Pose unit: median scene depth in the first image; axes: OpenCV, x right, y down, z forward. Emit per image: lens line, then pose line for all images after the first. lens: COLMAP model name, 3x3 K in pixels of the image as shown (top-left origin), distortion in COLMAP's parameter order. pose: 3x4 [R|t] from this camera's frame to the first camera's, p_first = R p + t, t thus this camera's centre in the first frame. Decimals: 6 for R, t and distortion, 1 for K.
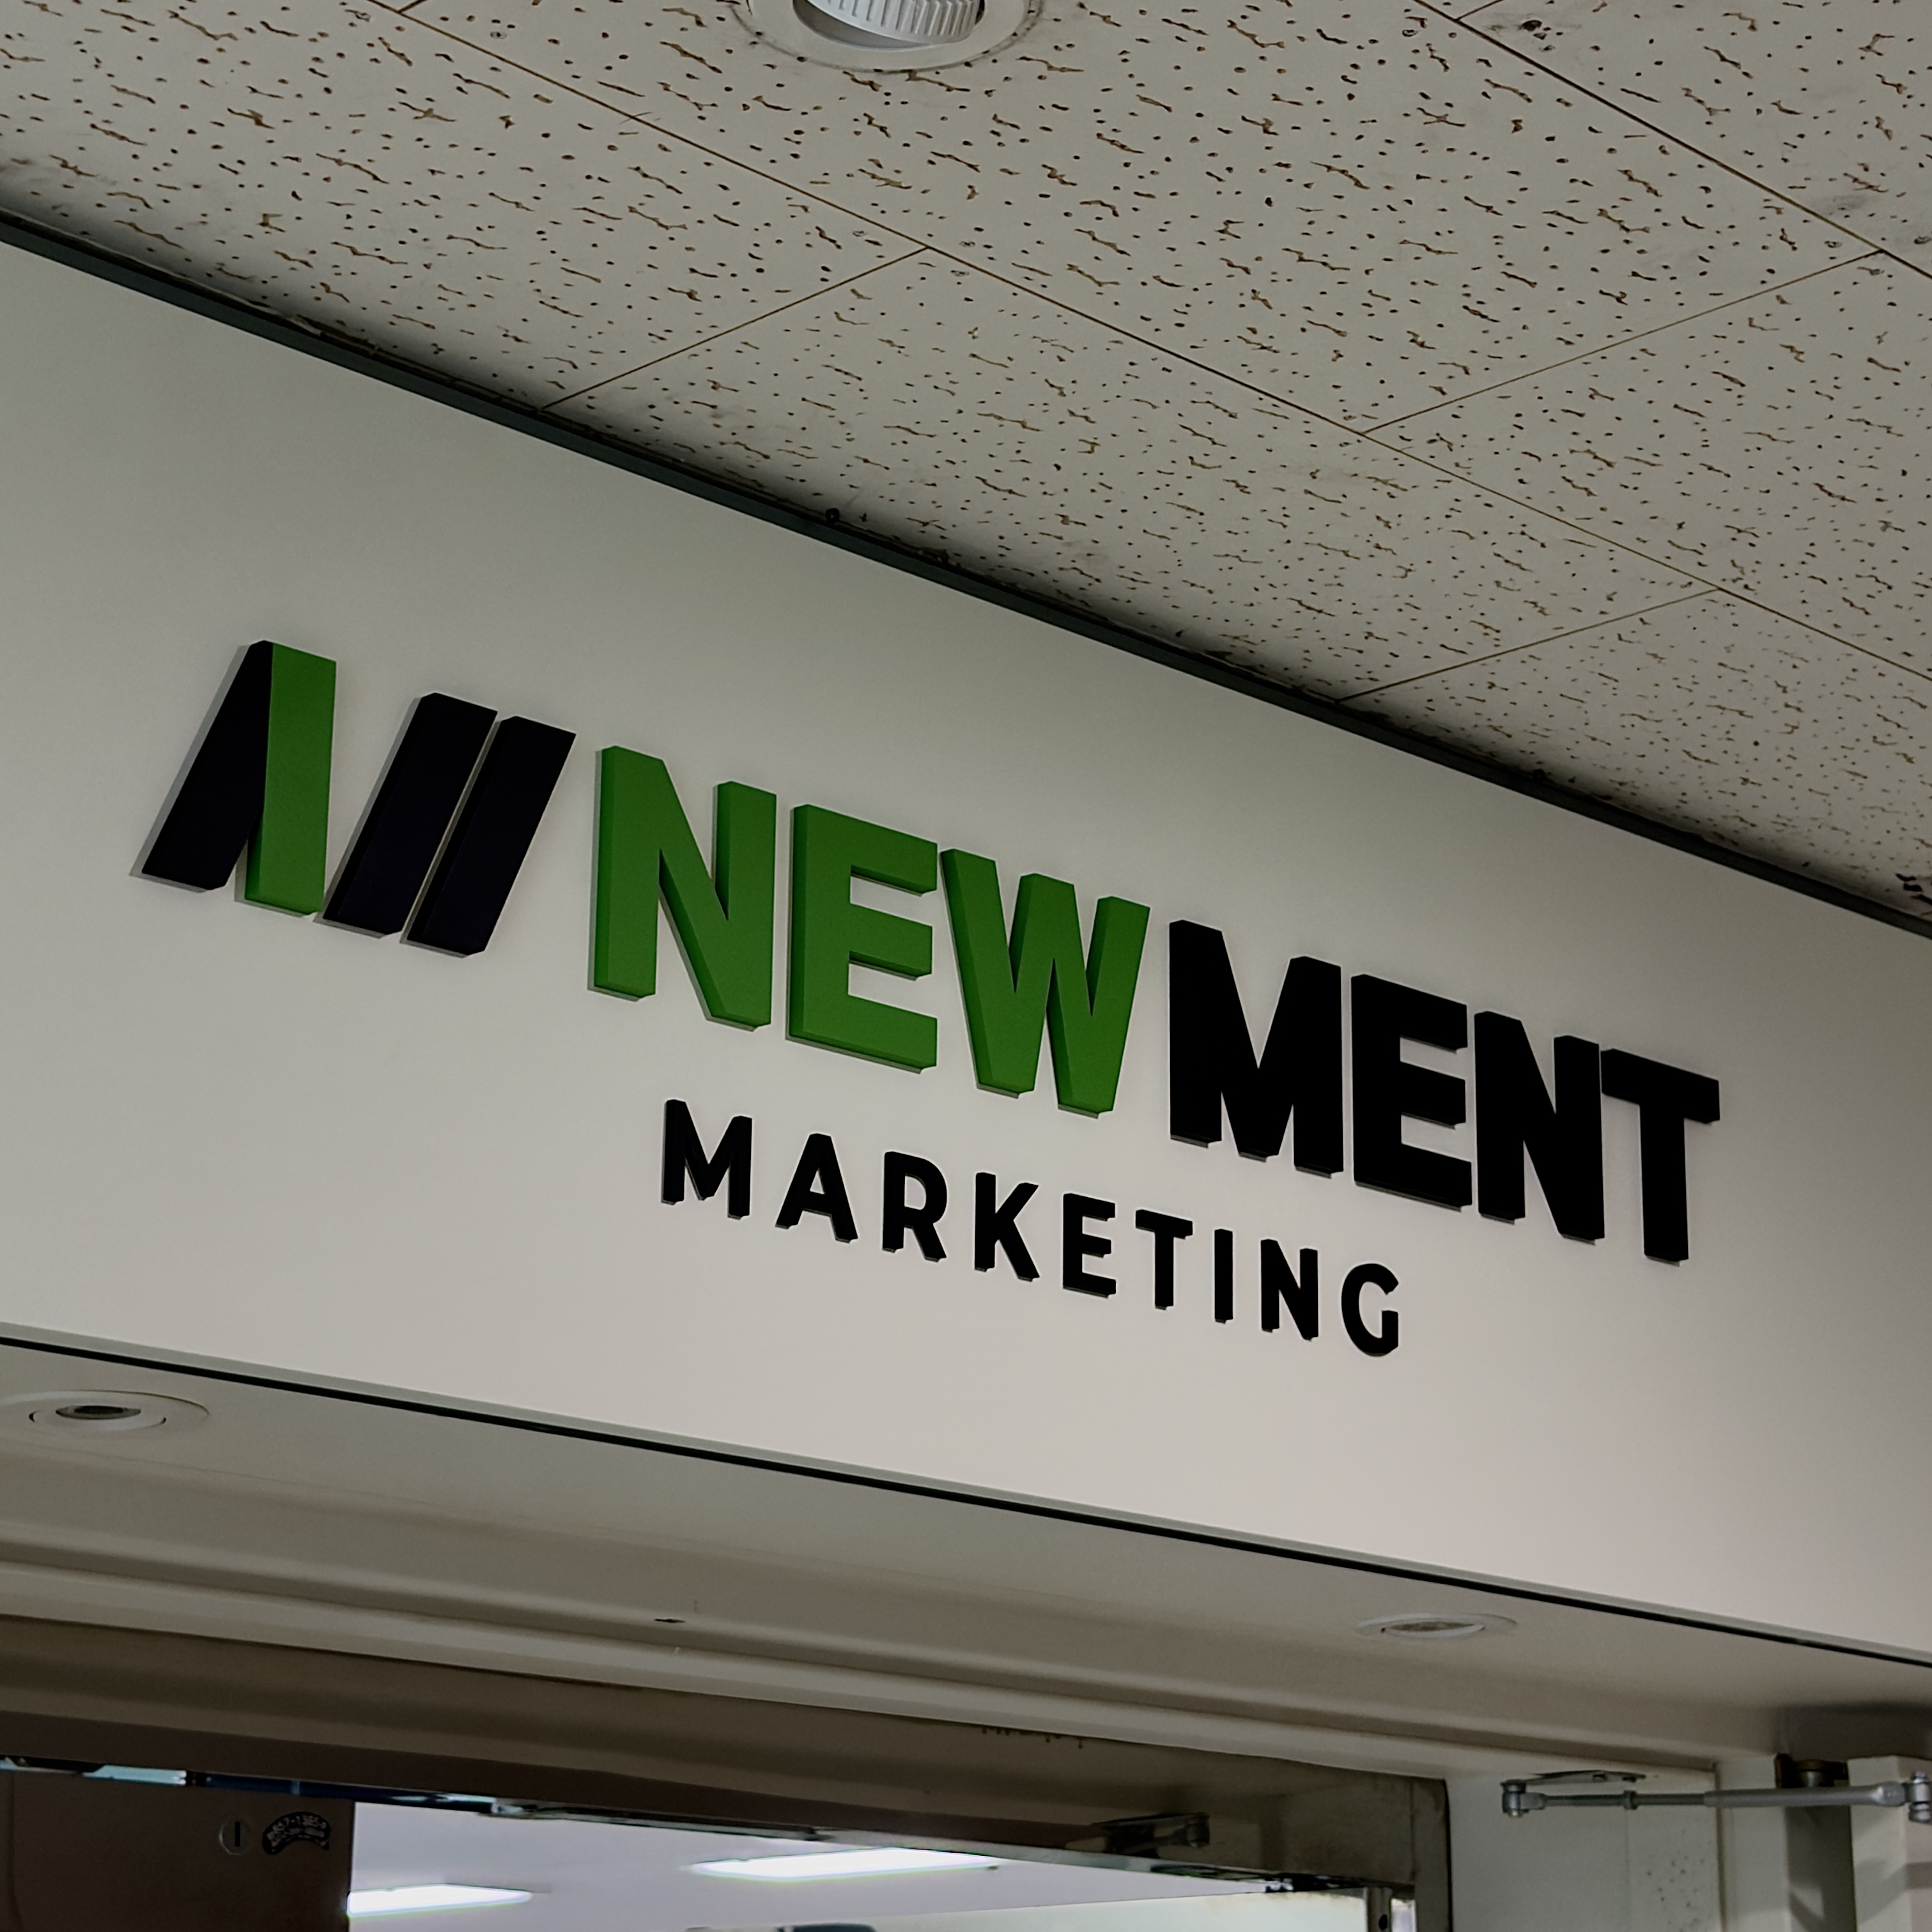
lens RADIAL K [[4551.5, 0, 966.0], [0, 4551.5, 966.0], [0, 0, 1]] dist [0.093634, 0.178457]
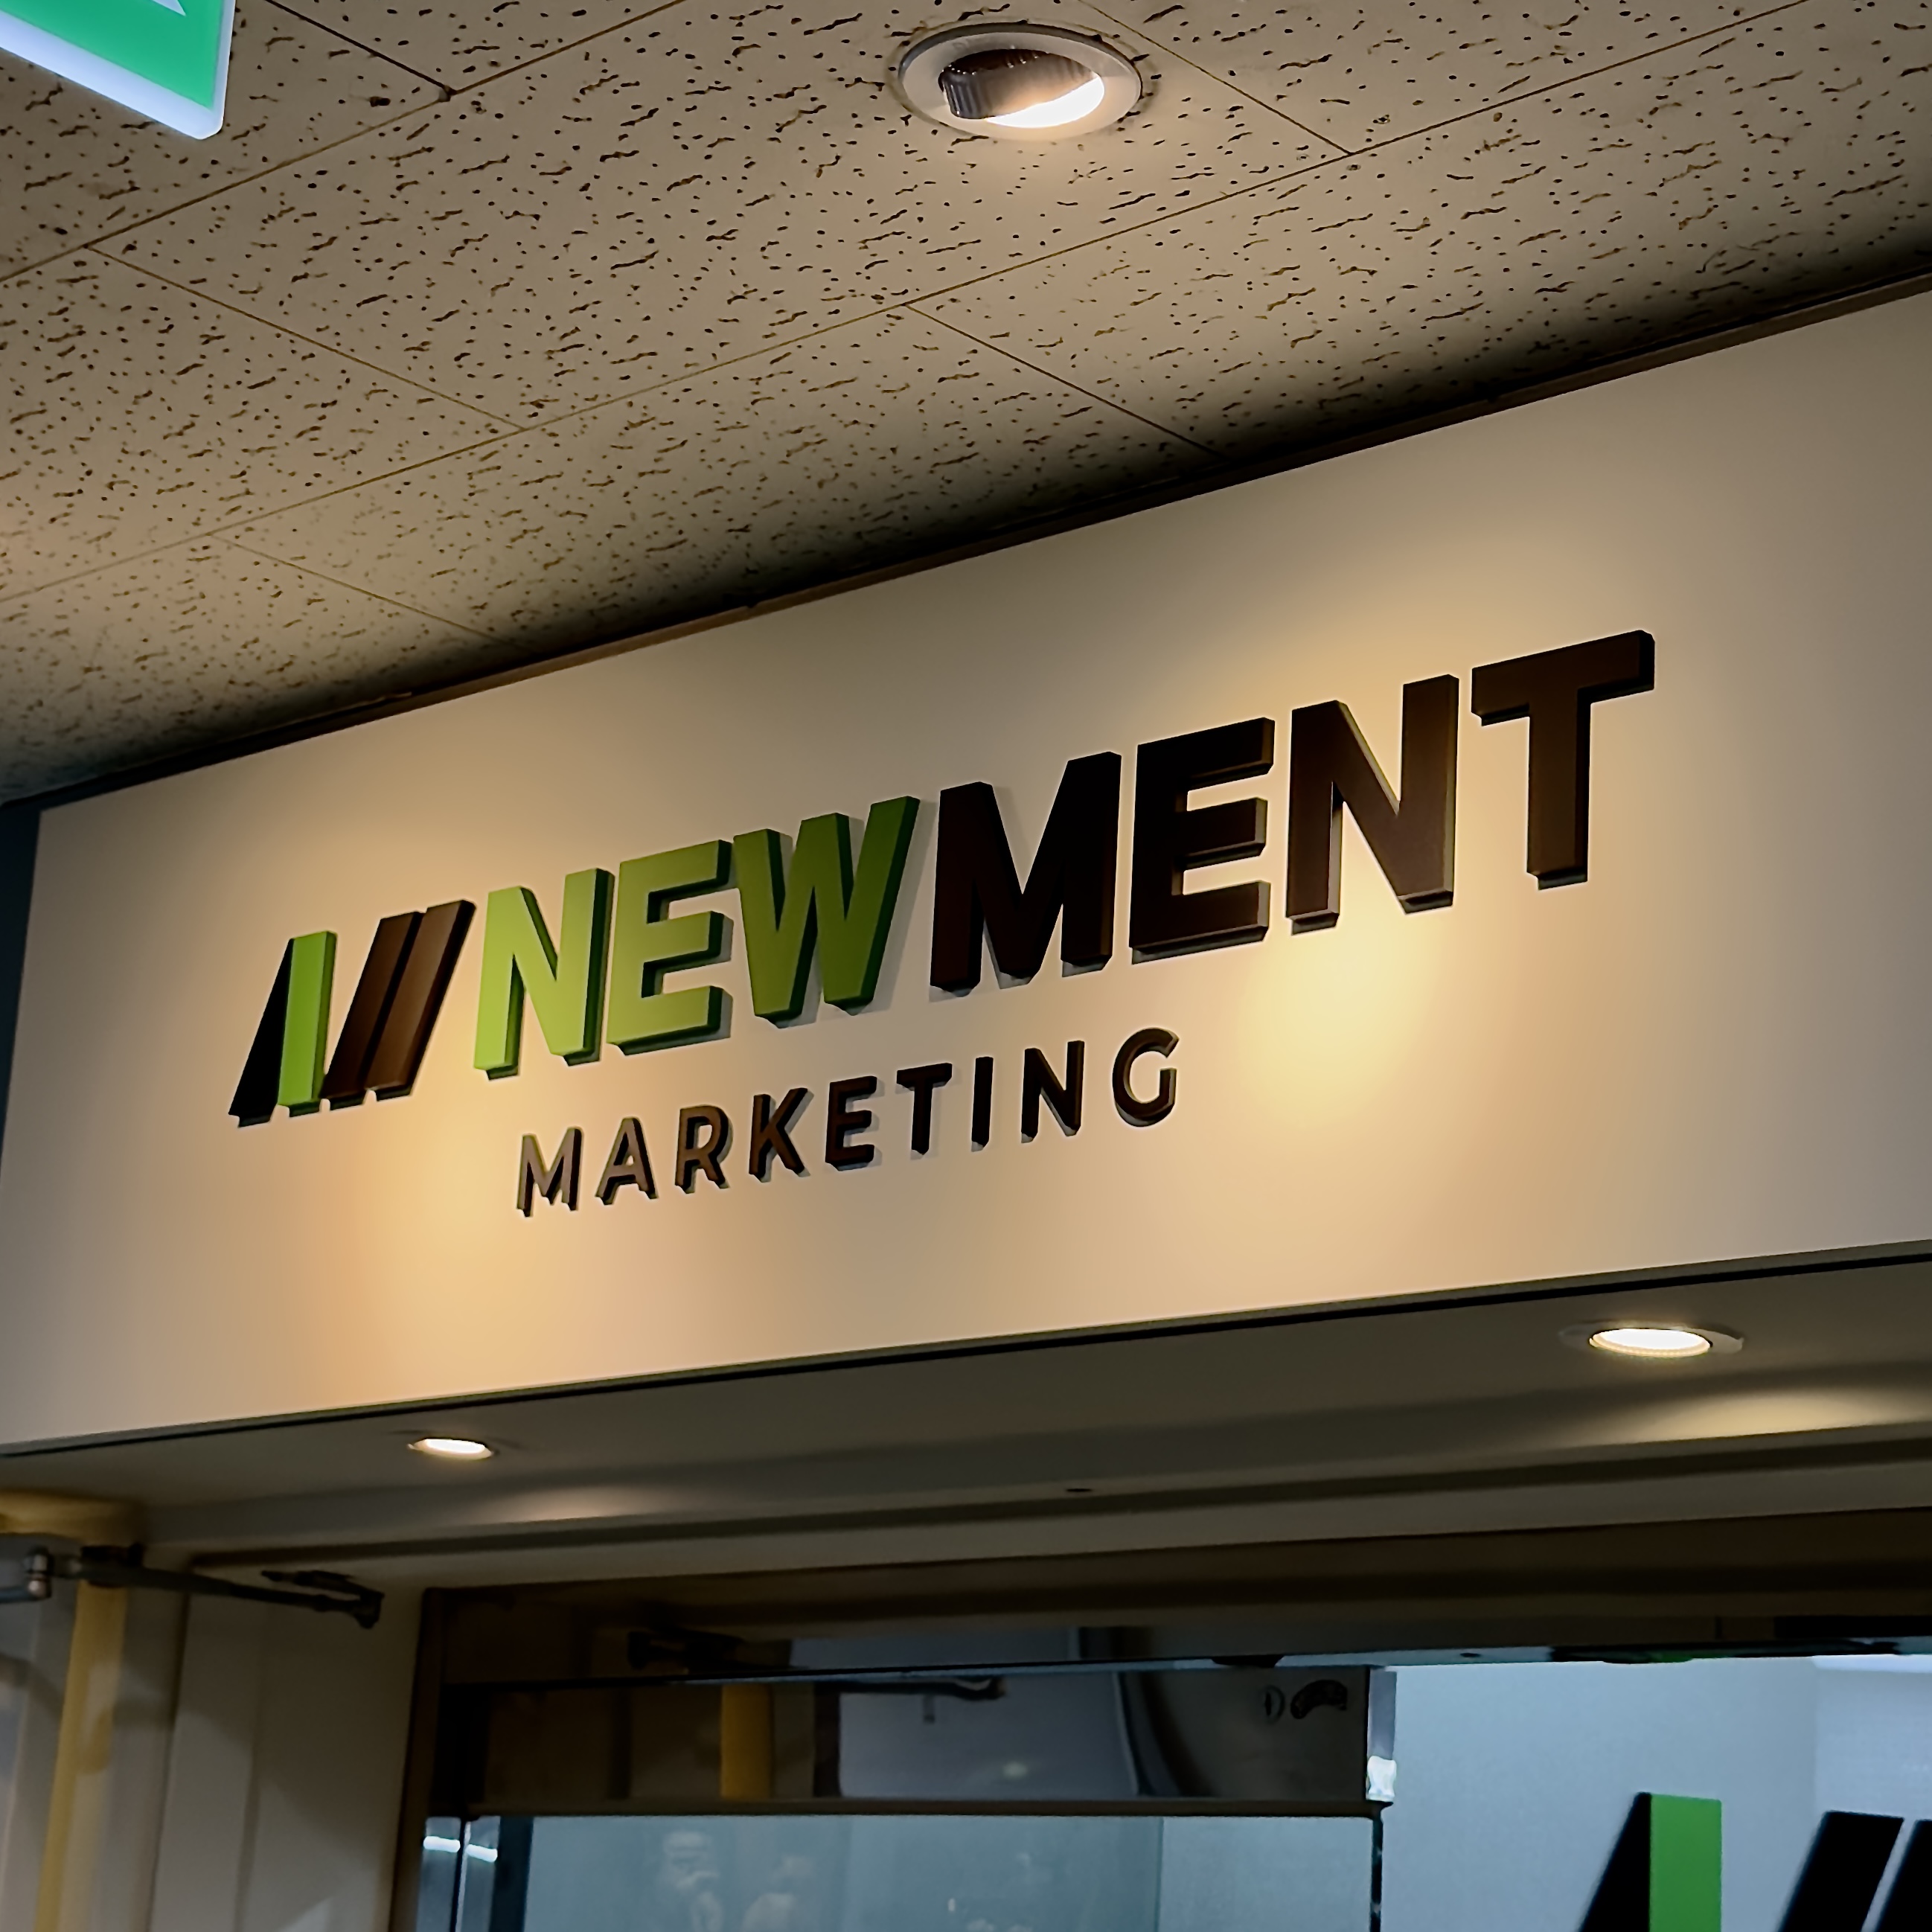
lens RADIAL K [[4193.8, 0, 1007.2], [0, 4193.8, 954.9], [0, 0, 1]] dist [0.013484, 0.840741]
pose [[0.037843, -0.265584, -0.963345, 1.090059], [0.217041, 0.943206, -0.251506, 0.306107], [0.975429, -0.199568, 0.093337, 1.000803]]
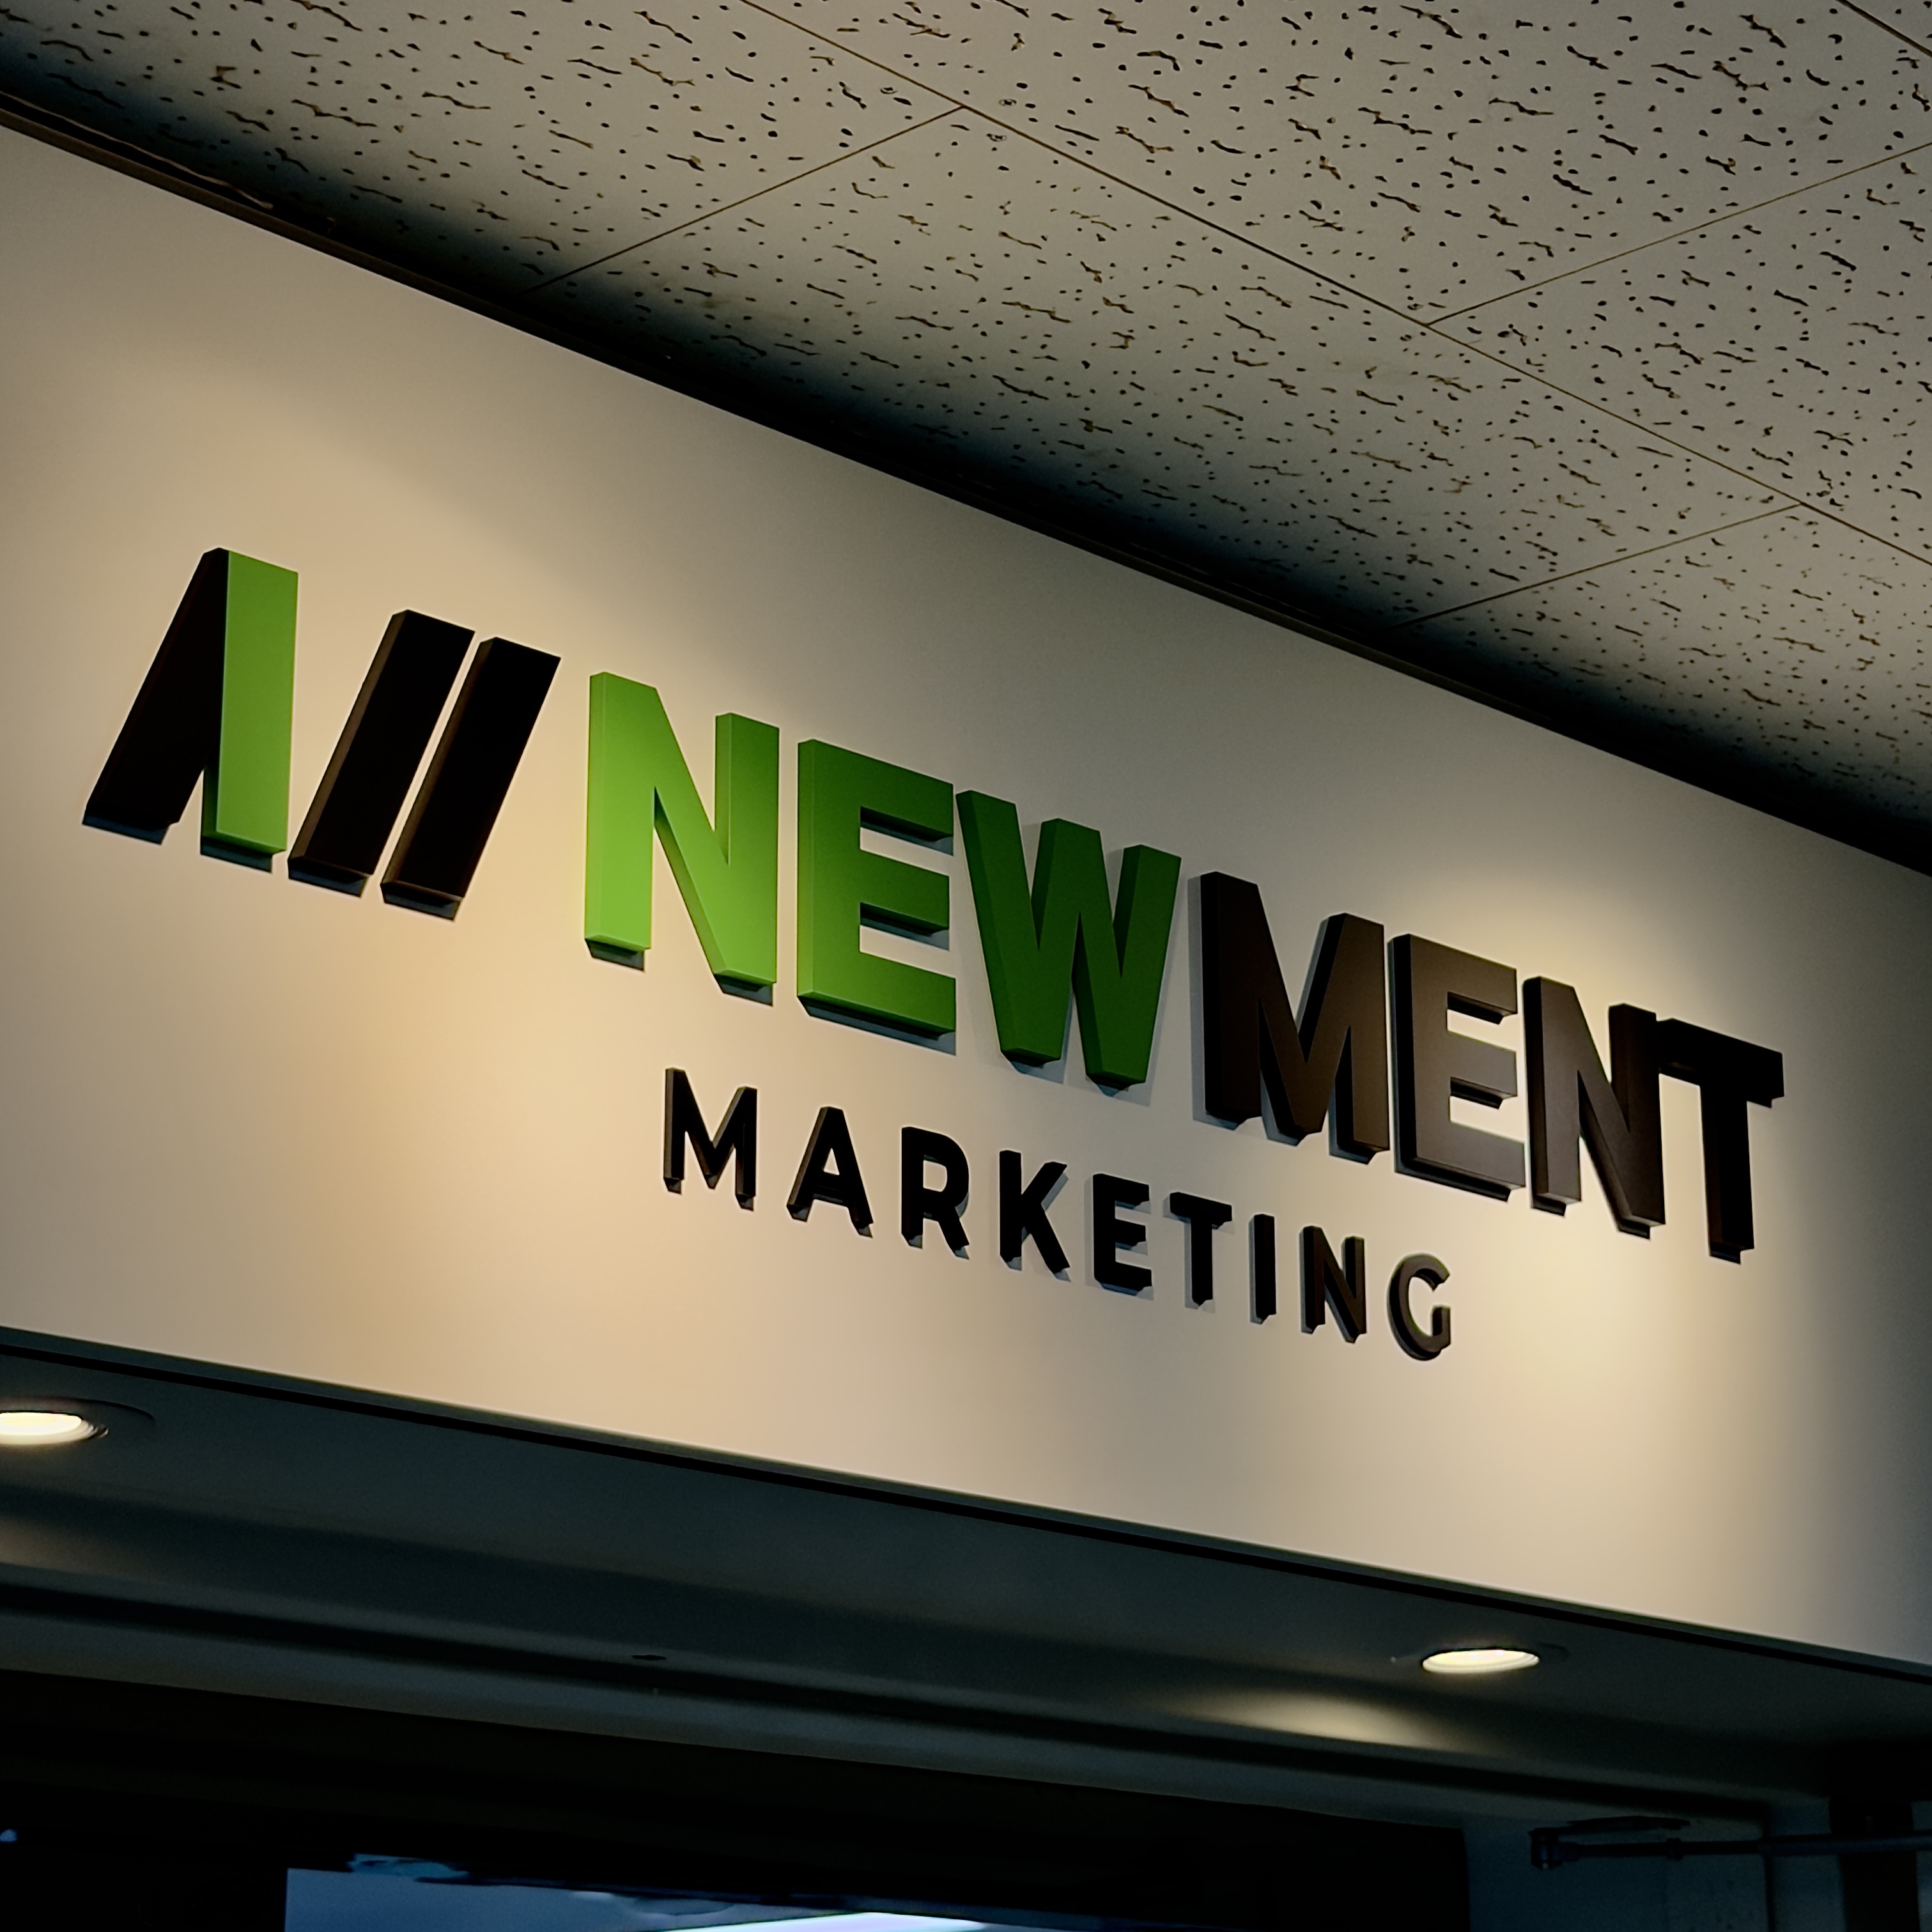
lens RADIAL K [[4779.3, 0, 958.2], [0, 4779.3, 927.6], [0, 0, 1]] dist [0.030305, 0.717011]
pose [[0.999267, -0.006266, 0.037757, -0.042386], [0.006809, 0.999875, -0.014275, 0.015080], [-0.037663, 0.014522, 0.999185, 0.062975]]
